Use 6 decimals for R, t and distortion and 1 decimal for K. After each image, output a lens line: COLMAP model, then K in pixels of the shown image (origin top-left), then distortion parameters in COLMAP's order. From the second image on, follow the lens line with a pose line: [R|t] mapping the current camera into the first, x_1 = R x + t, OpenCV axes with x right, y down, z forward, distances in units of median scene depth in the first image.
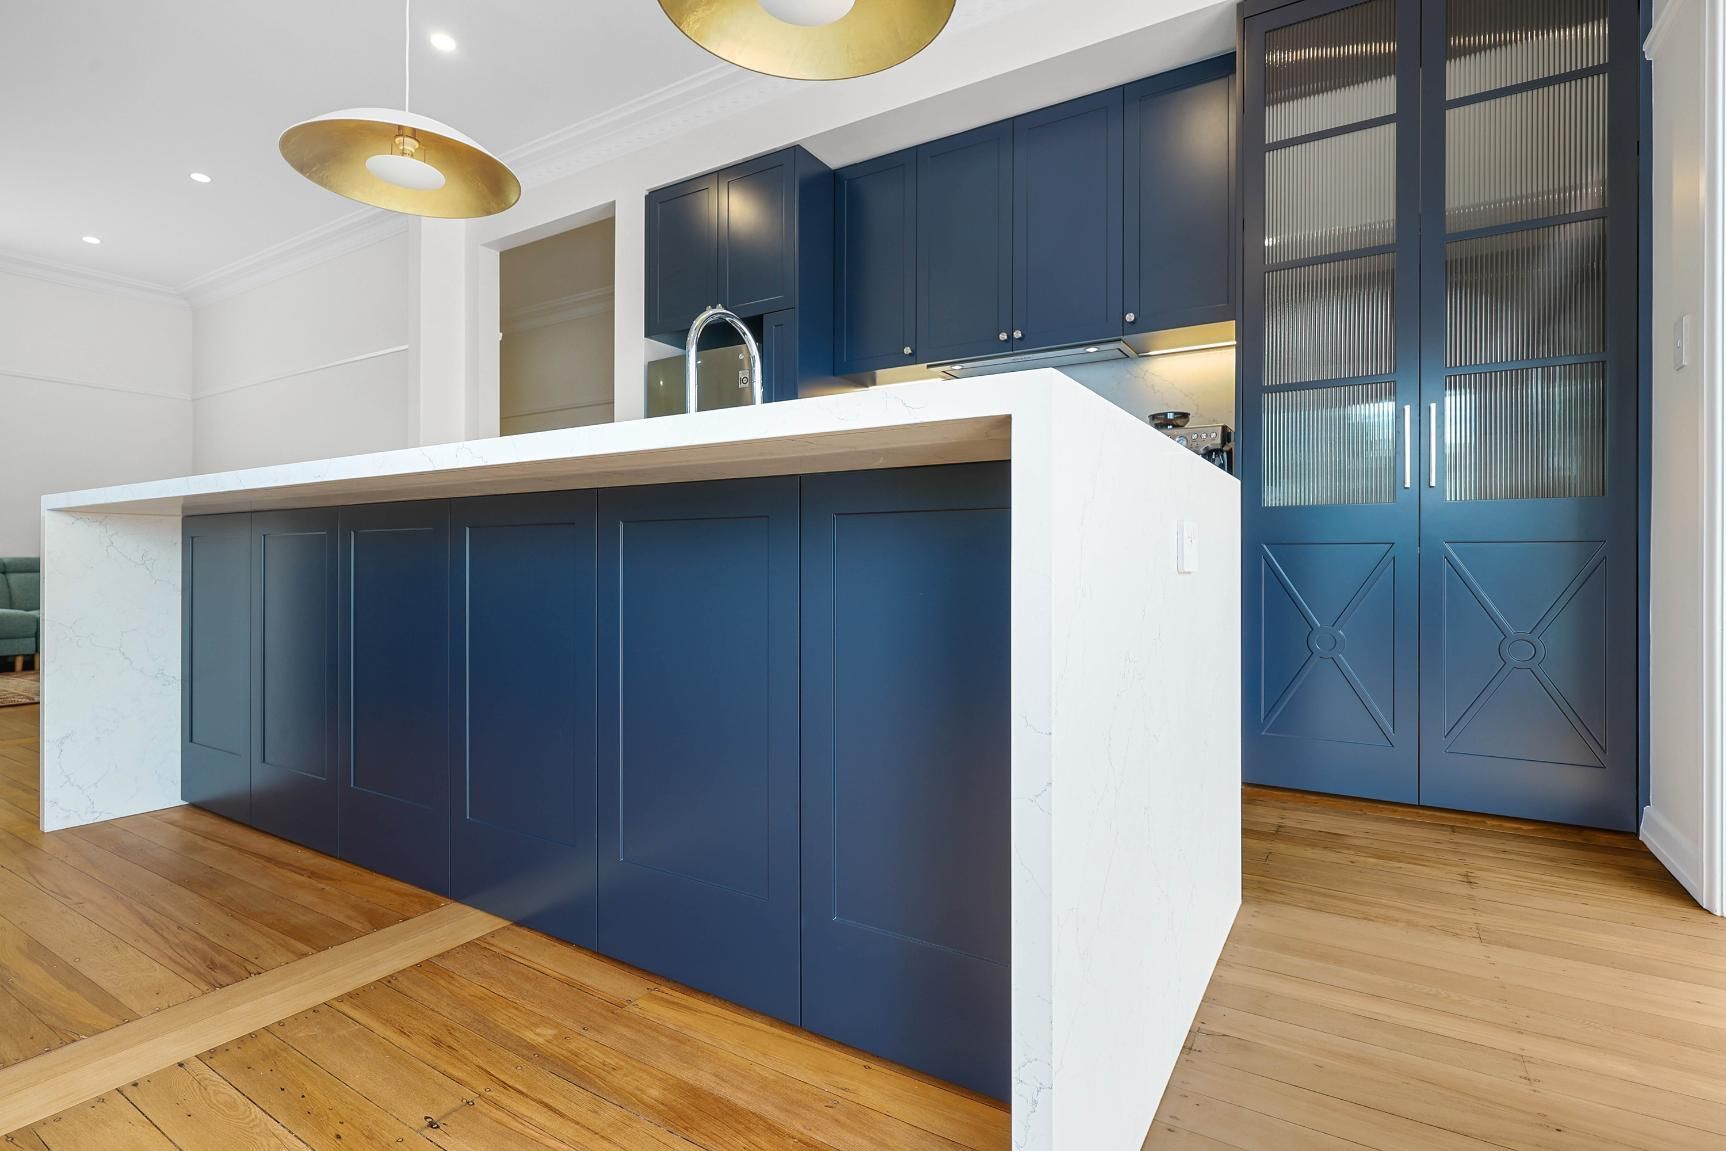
lens RADIAL K [[824.3, 0, 860.9], [0, 824.3, 561.6], [0, 0, 1]] dist [0.001098, 0.000030]
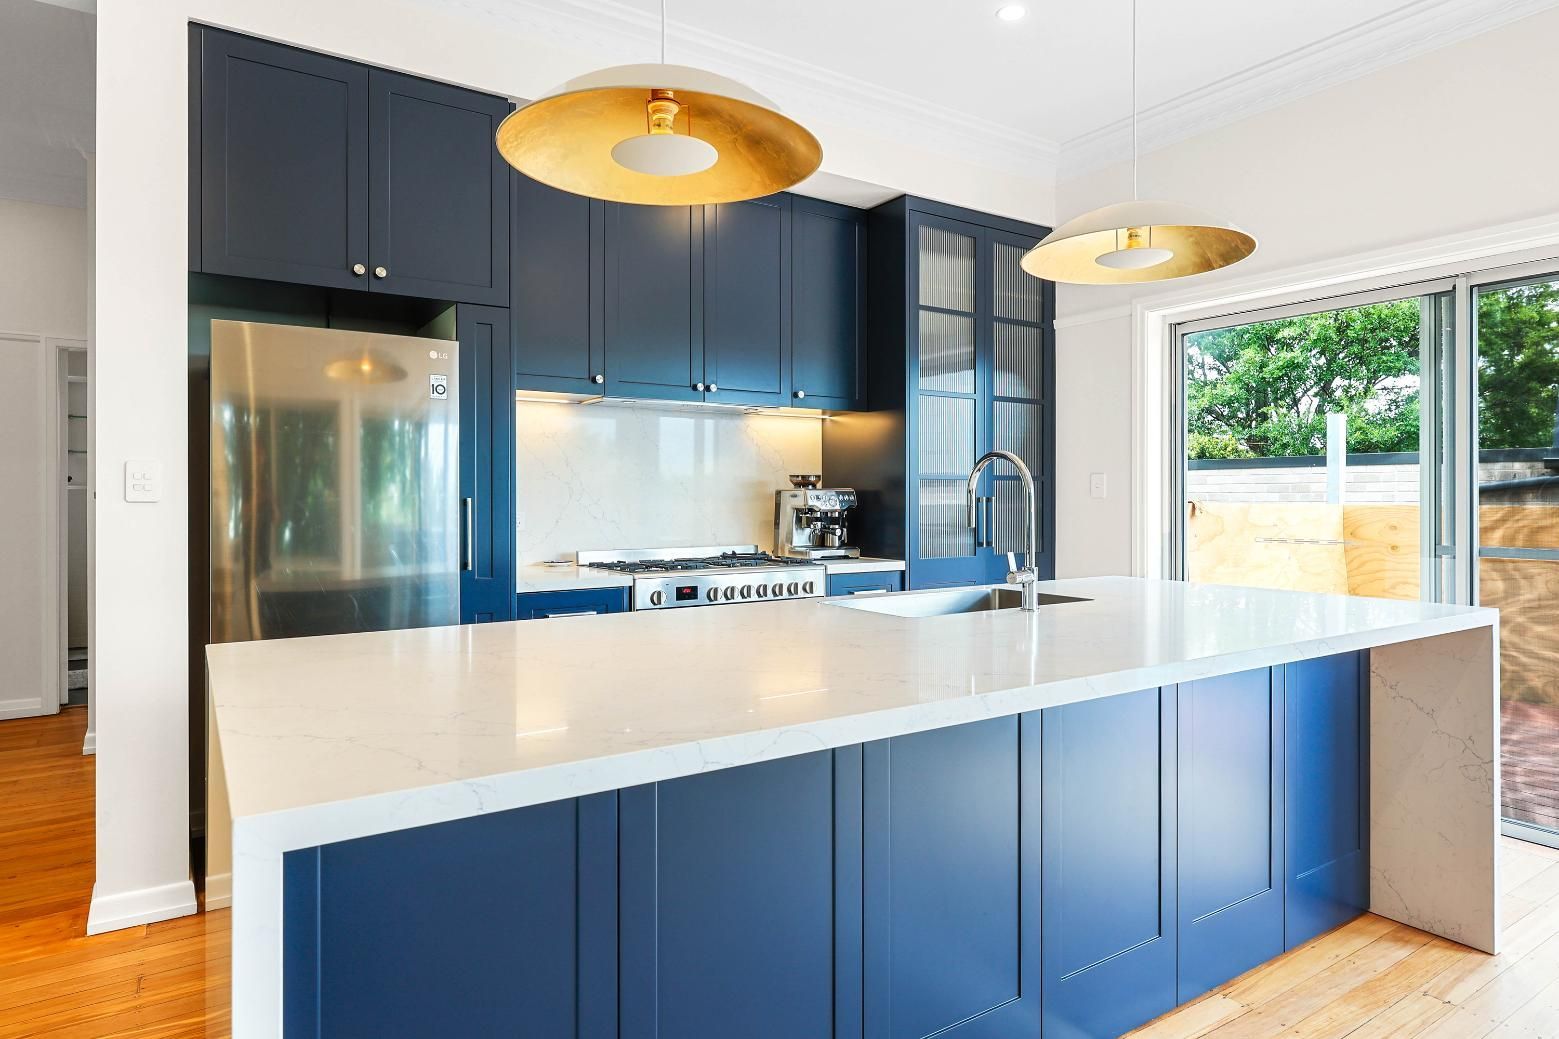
lens RADIAL K [[923.2, 0, 784.8], [0, 923.2, 500.5], [0, 0, 1]] dist [0.001037, -0.000872]
pose [[0.418272, -0.006449, 0.908299, -1.394903], [0.000823, 0.999977, 0.006720, -0.236501], [-0.908321, -0.002063, 0.418268, 0.718511]]
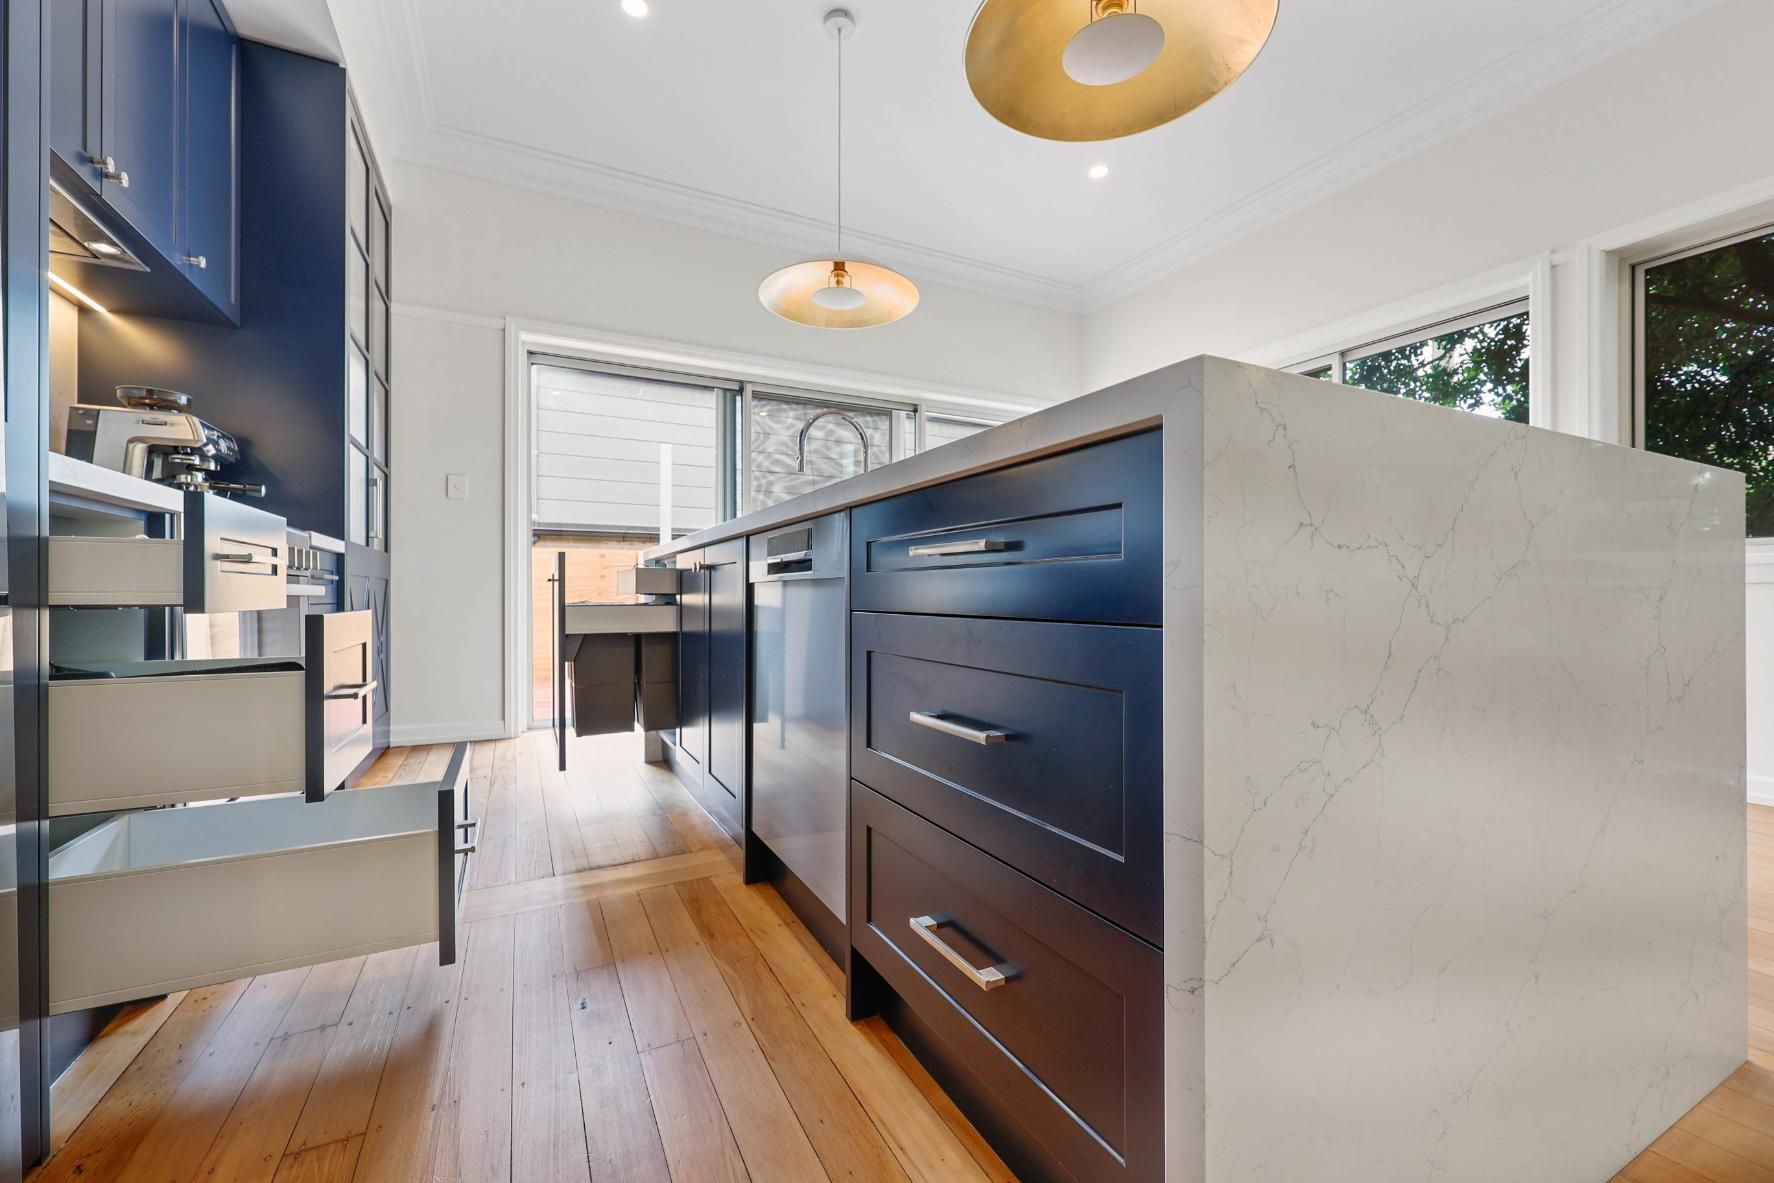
lens RADIAL K [[698.6, 0, 890.0], [0, 698.6, 593.0], [0, 0, 1]] dist [0.000159, -0.000022]
pose [[-0.864090, -0.006399, 0.503296, -0.827088], [-0.003300, 0.999970, 0.007048, -0.005351], [-0.503326, 0.004429, -0.864085, 1.923999]]
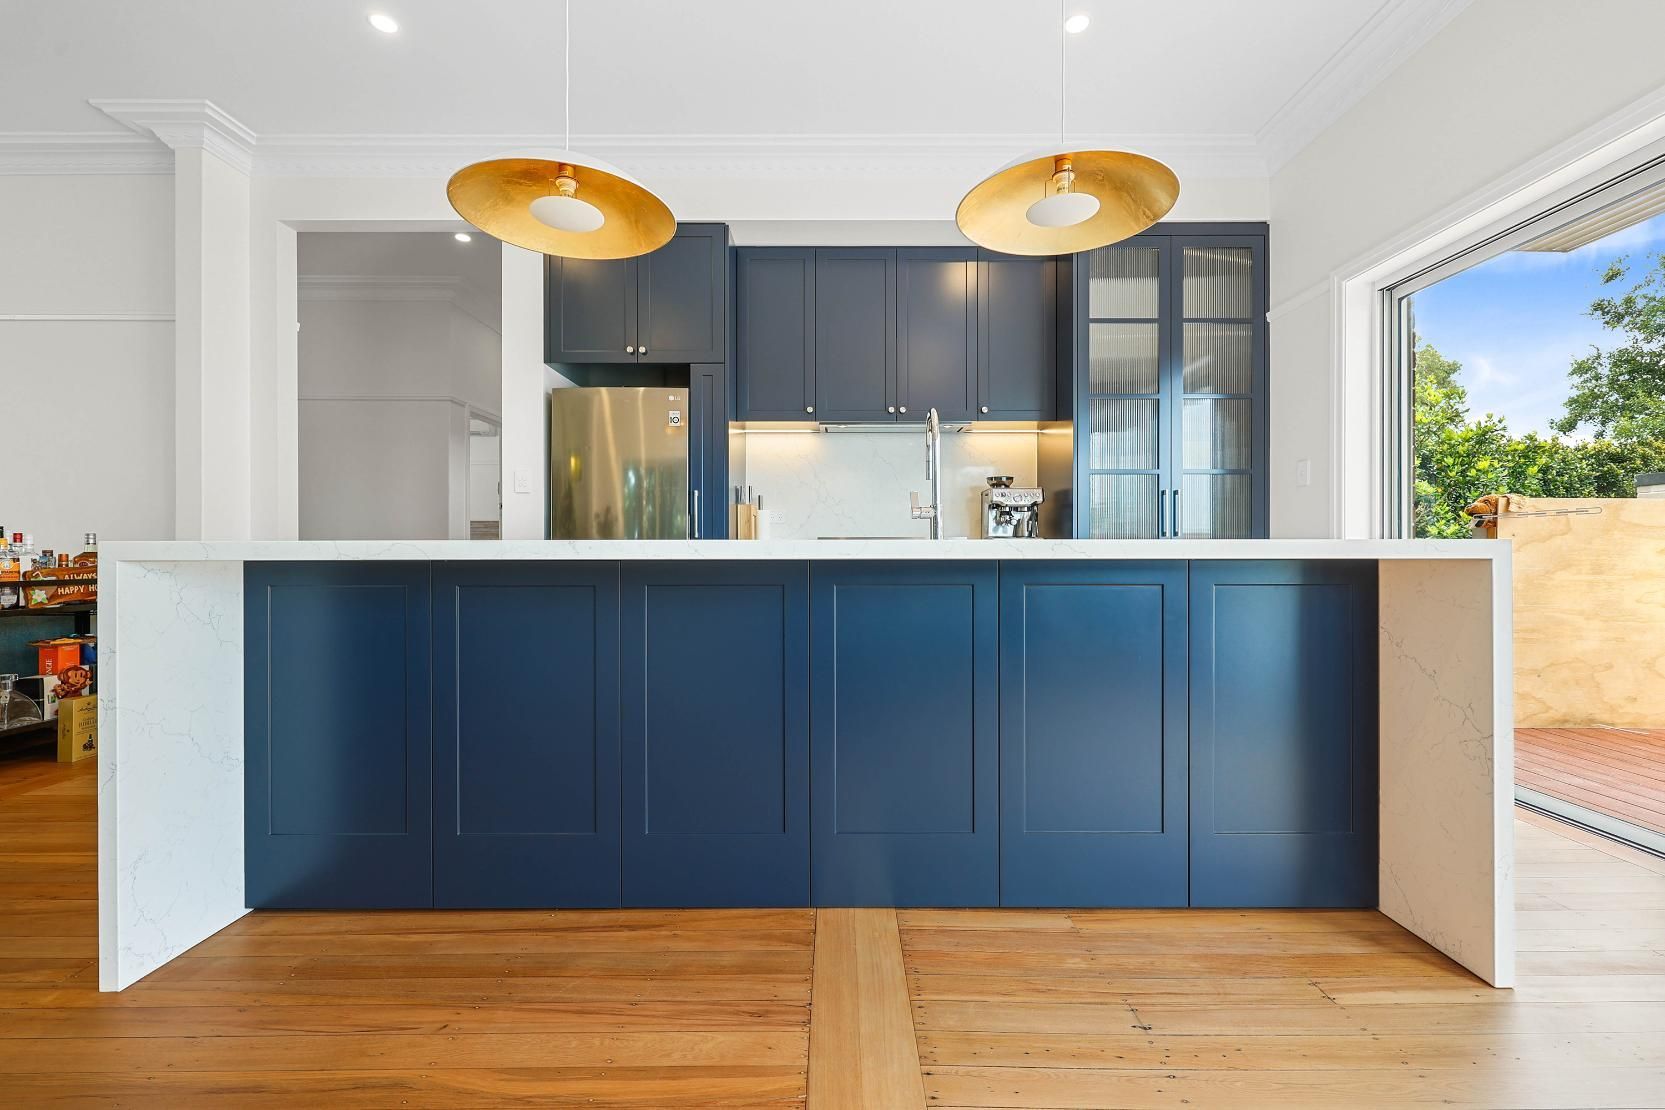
lens RADIAL K [[701.7, 0, 832.5], [0, 701.7, 555.0], [0, 0, 1]] dist [0.000583, 0.000100]
pose [[0.851459, -0.006148, 0.524385, -0.857264], [0.002849, 0.999971, 0.007098, -0.077927], [-0.524414, -0.004549, 0.851451, 0.134455]]
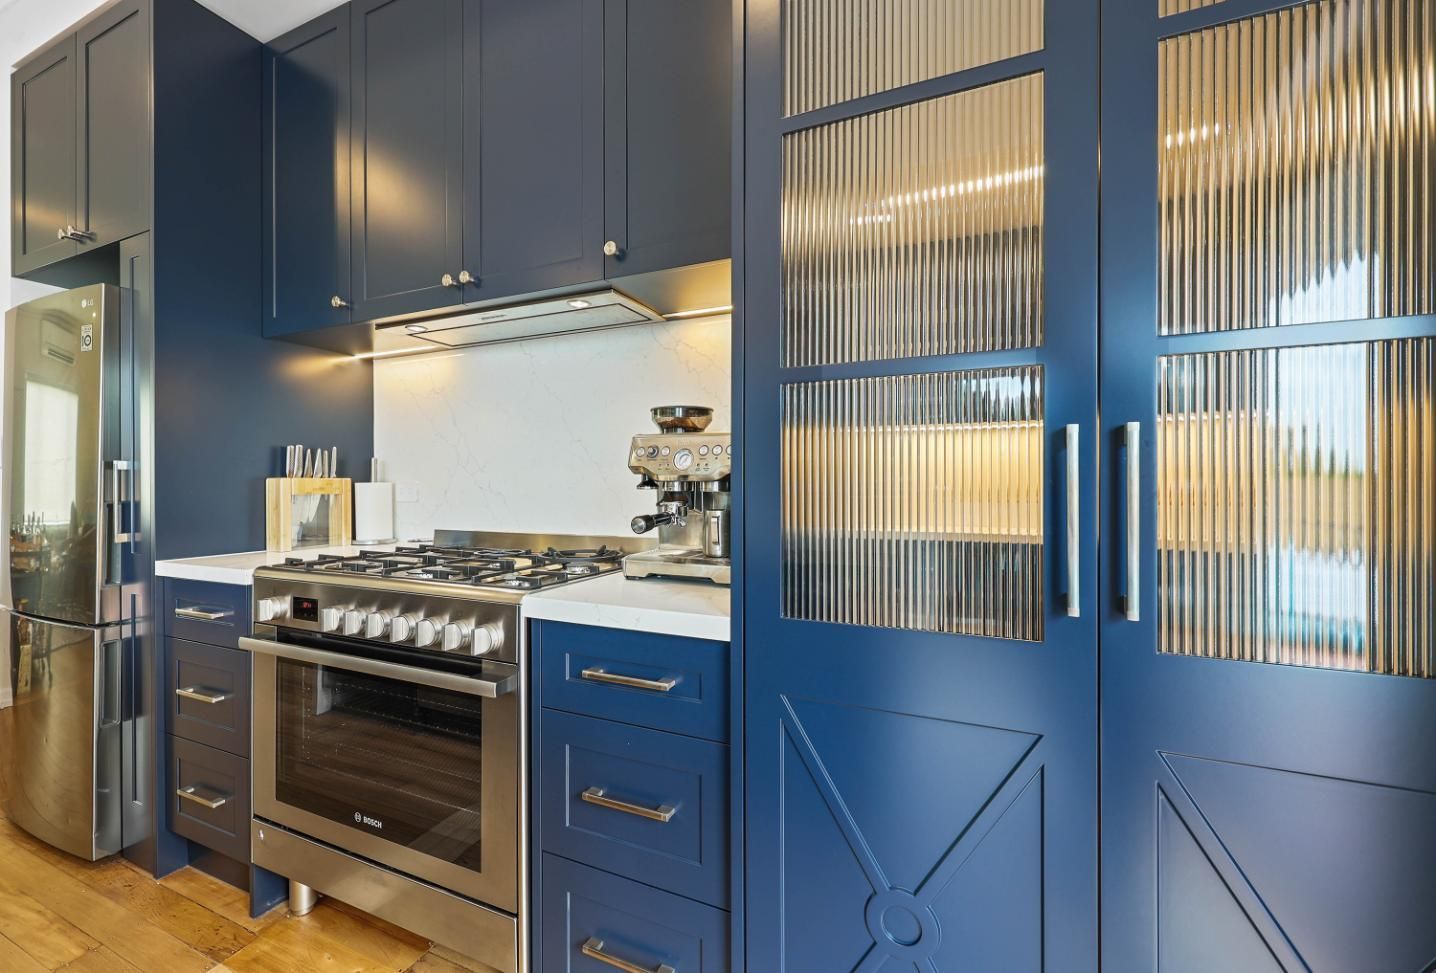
lens RADIAL K [[590.8, 0, 707.9], [0, 590.8, 483.2], [0, 0, 1]] dist [-0.000554, 0.000080]
pose [[0.991109, -0.006729, 0.132882, 0.526024], [0.006330, 0.999974, 0.003425, -0.195184], [-0.132902, -0.002554, 0.991126, 0.873836]]
